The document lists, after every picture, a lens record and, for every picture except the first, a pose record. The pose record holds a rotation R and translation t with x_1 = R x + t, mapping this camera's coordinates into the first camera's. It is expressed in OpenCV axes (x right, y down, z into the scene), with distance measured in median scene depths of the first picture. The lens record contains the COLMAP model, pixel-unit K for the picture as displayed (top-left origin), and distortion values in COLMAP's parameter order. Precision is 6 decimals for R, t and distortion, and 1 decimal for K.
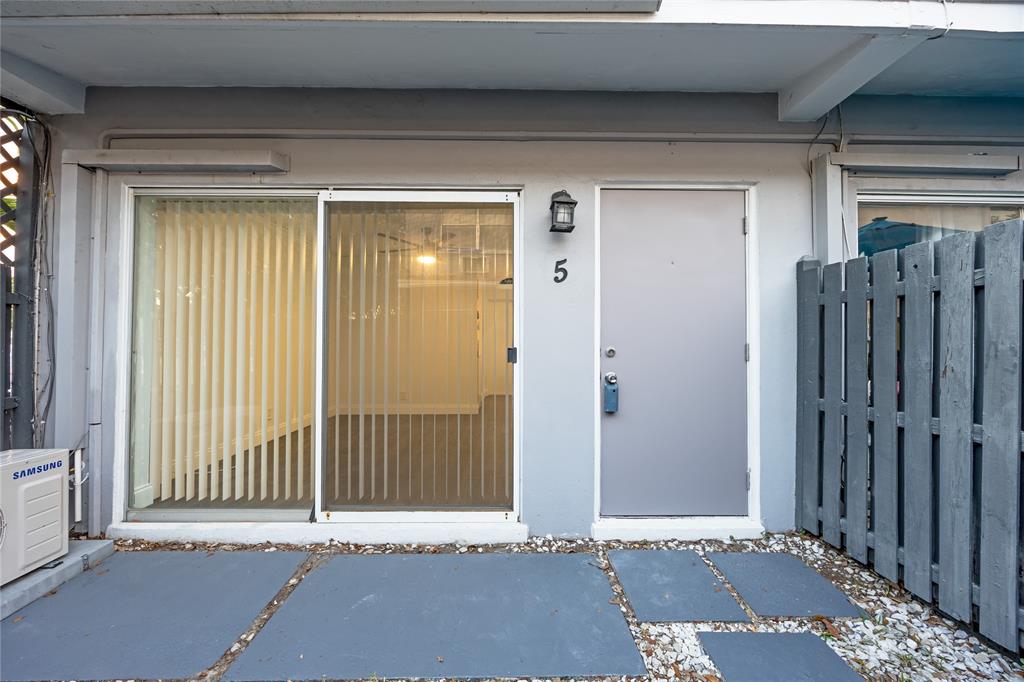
lens RADIAL K [[387.6, 0, 512.0], [0, 387.6, 341.0], [0, 0, 1]] dist [-0.002514, -0.000112]
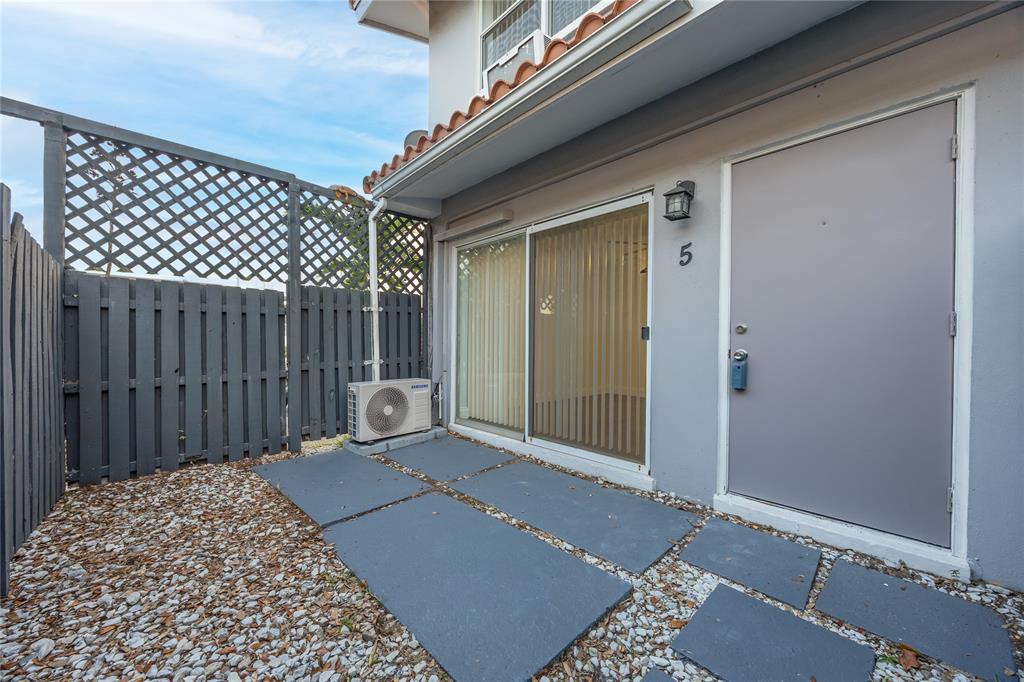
lens RADIAL K [[387.6, 0, 512.0], [0, 387.6, 341.0], [0, 0, 1]] dist [-0.002514, -0.000112]
pose [[0.682295, -0.000897, -0.731076, 0.598700], [0.010334, 0.999911, 0.008417, 0.047260], [0.731004, -0.013298, 0.682244, -0.097763]]
